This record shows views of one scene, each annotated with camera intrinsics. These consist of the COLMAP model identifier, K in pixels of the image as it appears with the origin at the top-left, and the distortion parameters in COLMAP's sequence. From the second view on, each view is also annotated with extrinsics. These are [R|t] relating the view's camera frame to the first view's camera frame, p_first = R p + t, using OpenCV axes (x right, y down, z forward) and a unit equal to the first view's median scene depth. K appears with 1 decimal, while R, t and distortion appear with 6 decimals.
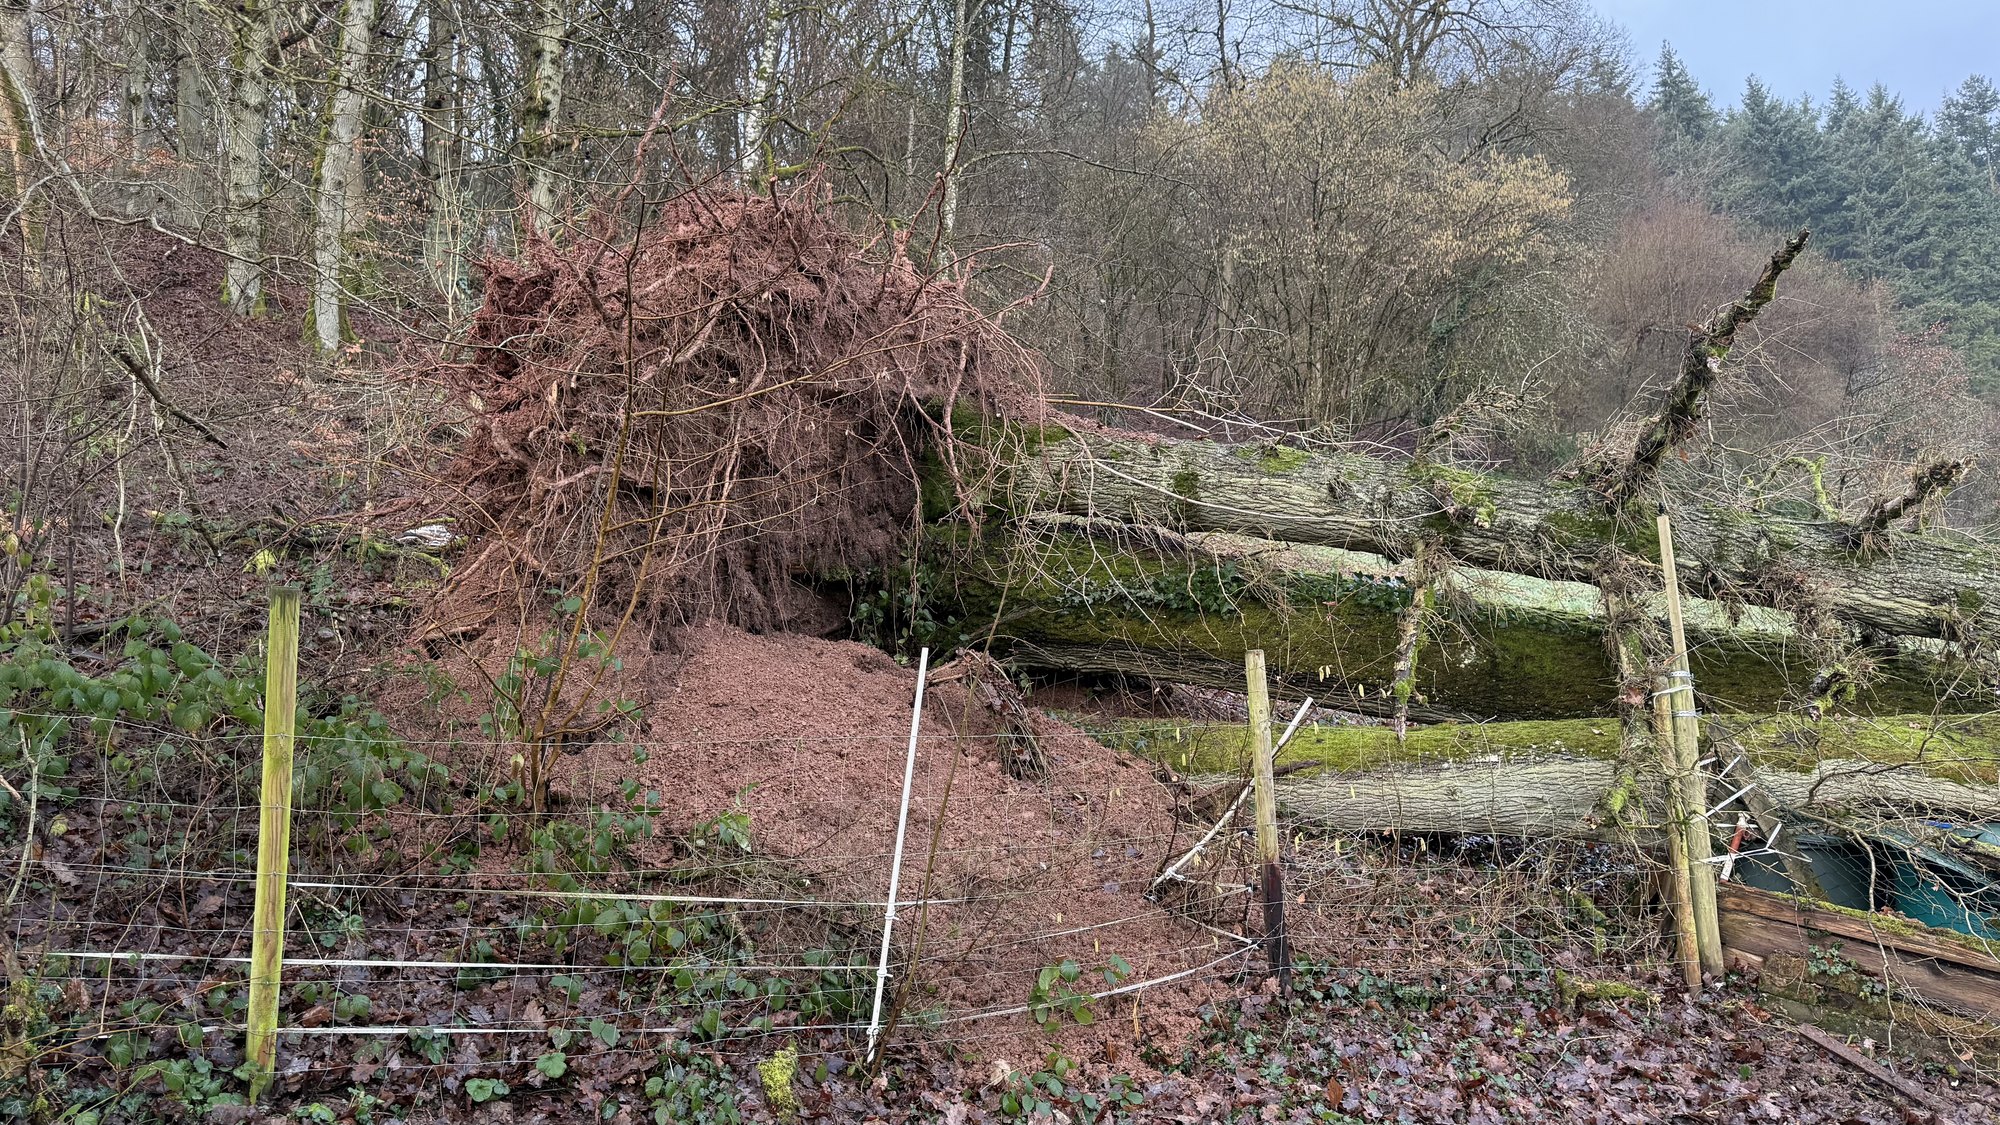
lens RADIAL K [[1446.1, 0, 1000.0], [0, 1446.1, 562.5], [0, 0, 1]] dist [0.131803, -0.191043]
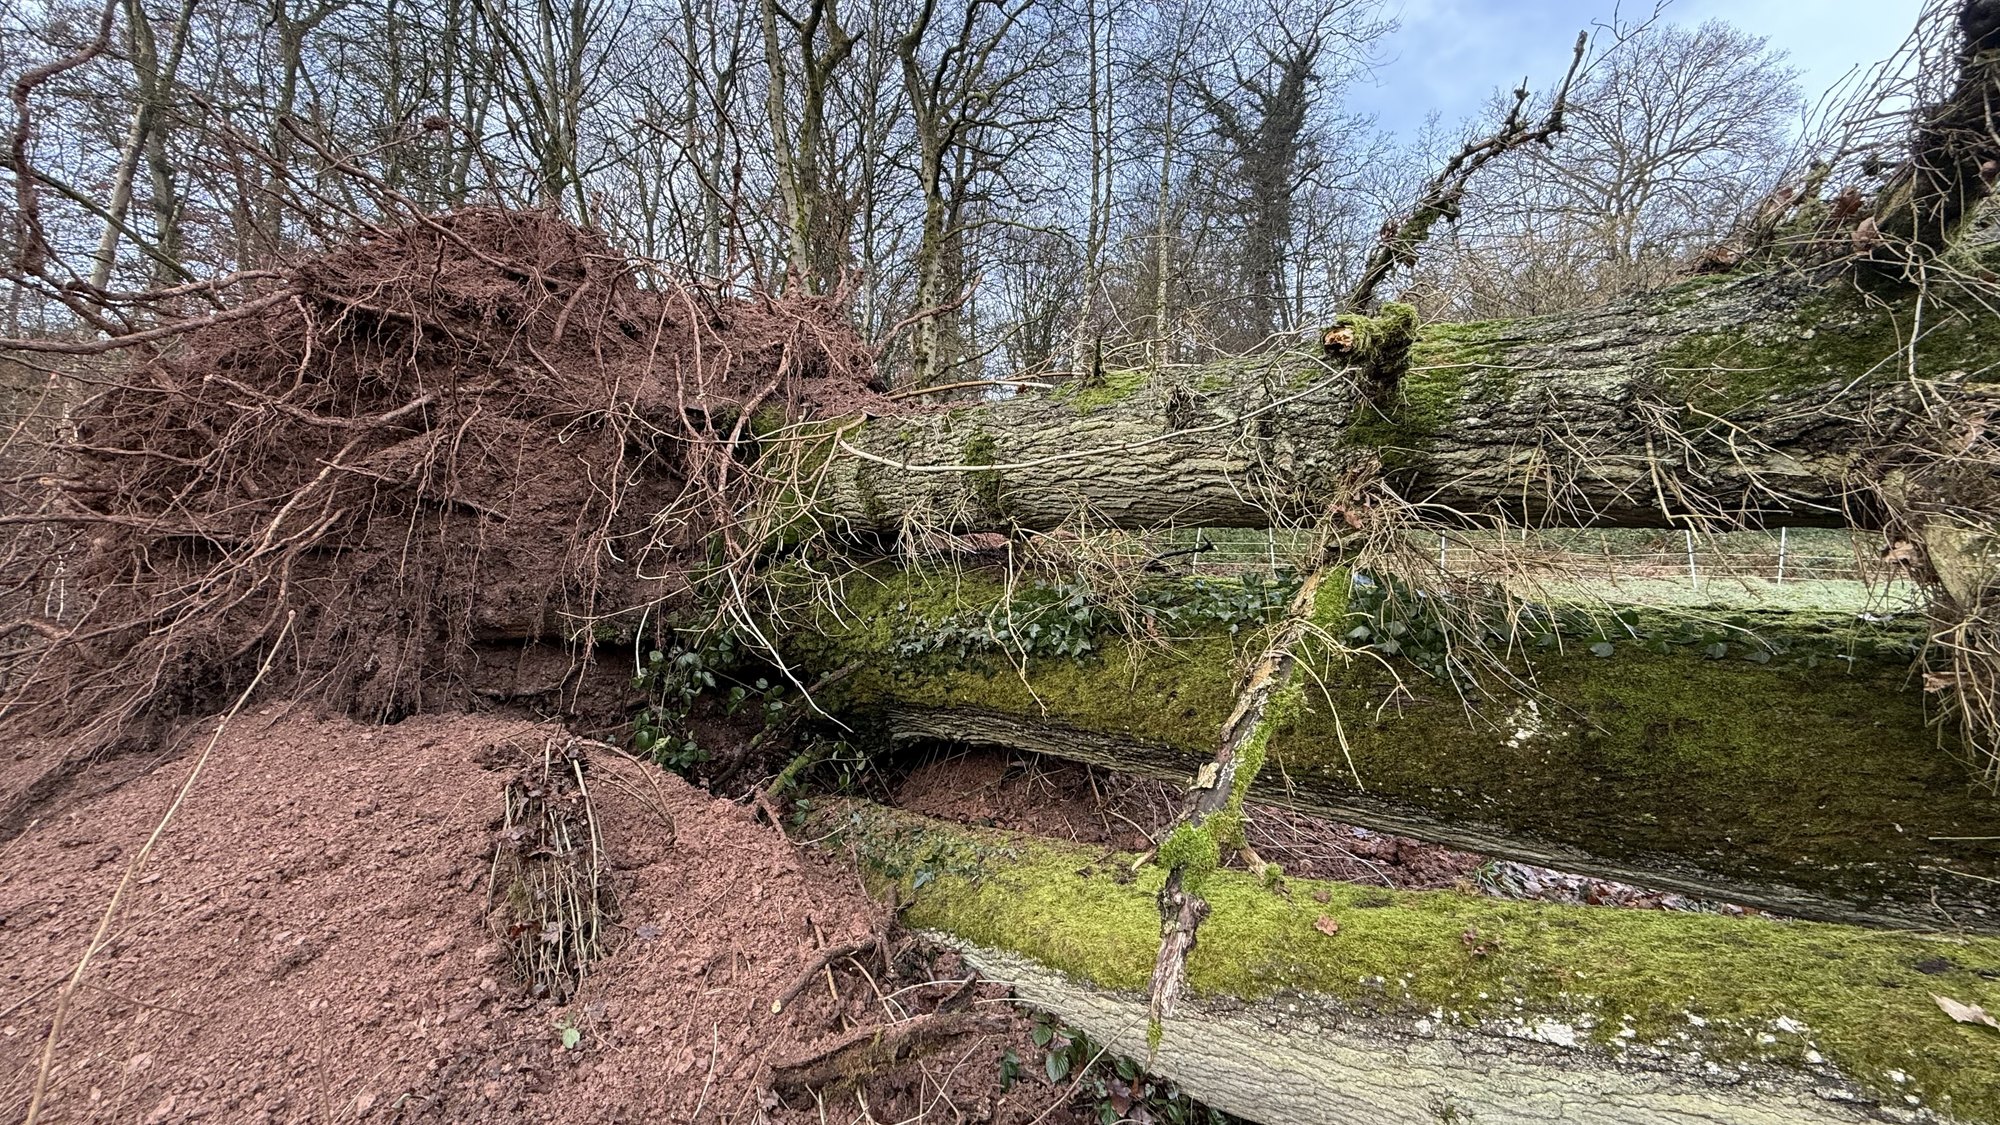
lens RADIAL K [[794.3, 0, 1000.0], [0, 794.3, 562.5], [0, 0, 1]] dist [0.001456, 0.000290]
pose [[0.894584, -0.104754, -0.434450, 0.290953], [0.062930, 0.991981, -0.109604, 0.031740], [0.442448, 0.070710, 0.894002, 0.712655]]
